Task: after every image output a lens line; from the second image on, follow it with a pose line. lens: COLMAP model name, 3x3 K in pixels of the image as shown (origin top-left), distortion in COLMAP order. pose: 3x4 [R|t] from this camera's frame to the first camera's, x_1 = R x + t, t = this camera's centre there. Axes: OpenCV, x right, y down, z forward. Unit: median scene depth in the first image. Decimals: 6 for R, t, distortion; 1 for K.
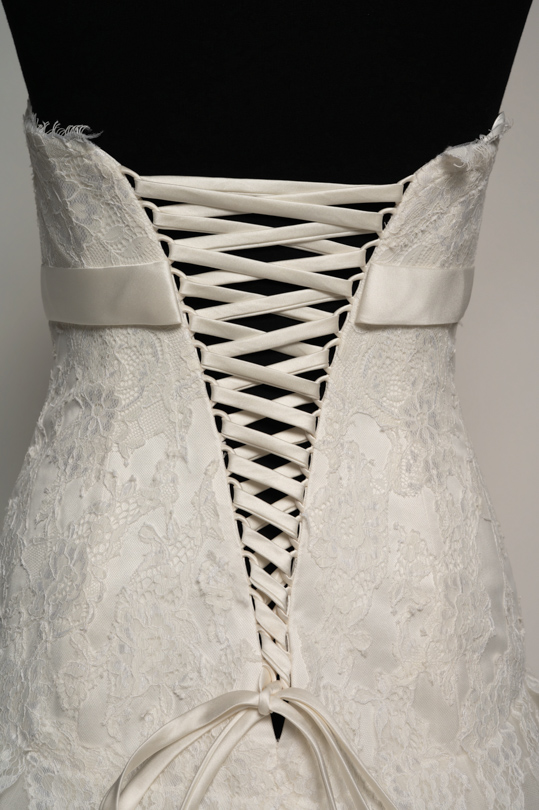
lens RADIAL K [[1155.5, 0, 269.5], [0, 1155.5, 405.0], [0, 0, 1]] dist [-0.018032, 0.041753]
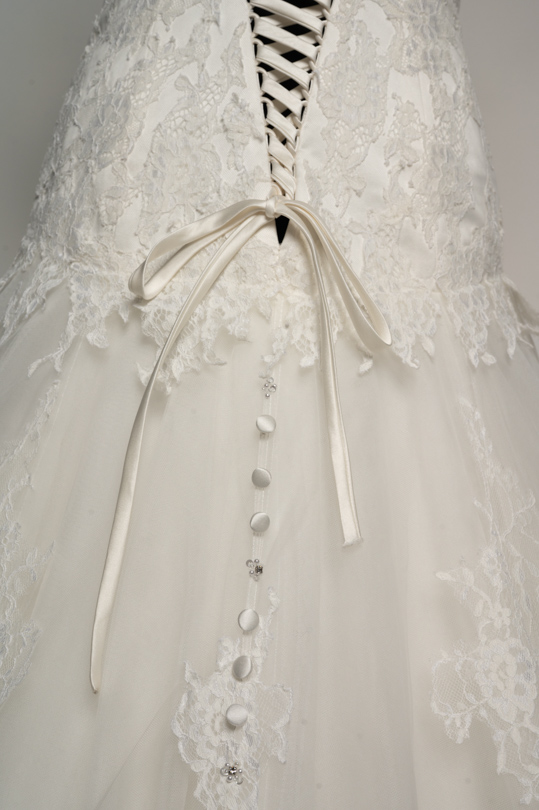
lens RADIAL K [[1155.5, 0, 269.5], [0, 1155.5, 405.0], [0, 0, 1]] dist [-0.018032, 0.041753]
pose [[0.997316, 0.064408, -0.034828, 0.045437], [-0.062487, 0.996601, 0.053673, 0.368552], [0.038166, -0.051353, 0.997951, -0.190899]]
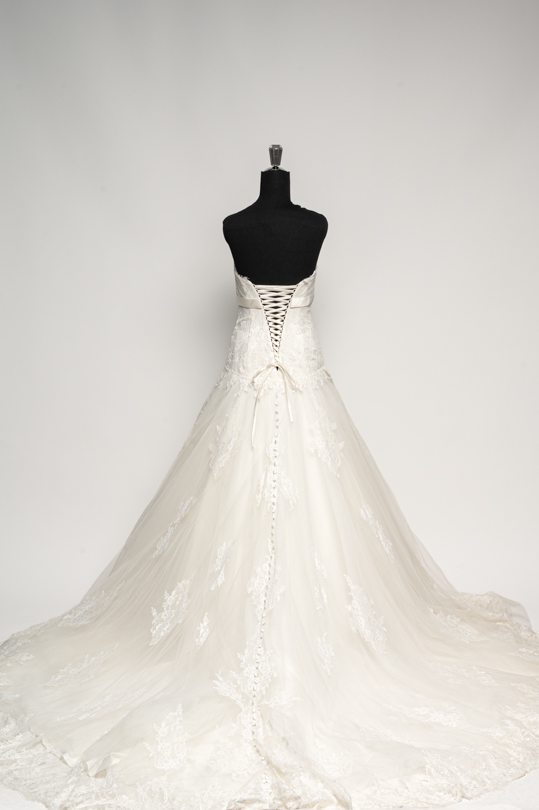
lens RADIAL K [[1155.5, 0, 269.5], [0, 1155.5, 405.0], [0, 0, 1]] dist [-0.018032, 0.041753]
pose [[0.998768, -0.005488, -0.049311, 0.277739], [0.011938, 0.991248, 0.131472, -0.380305], [0.048158, -0.131898, 0.990093, -5.411502]]
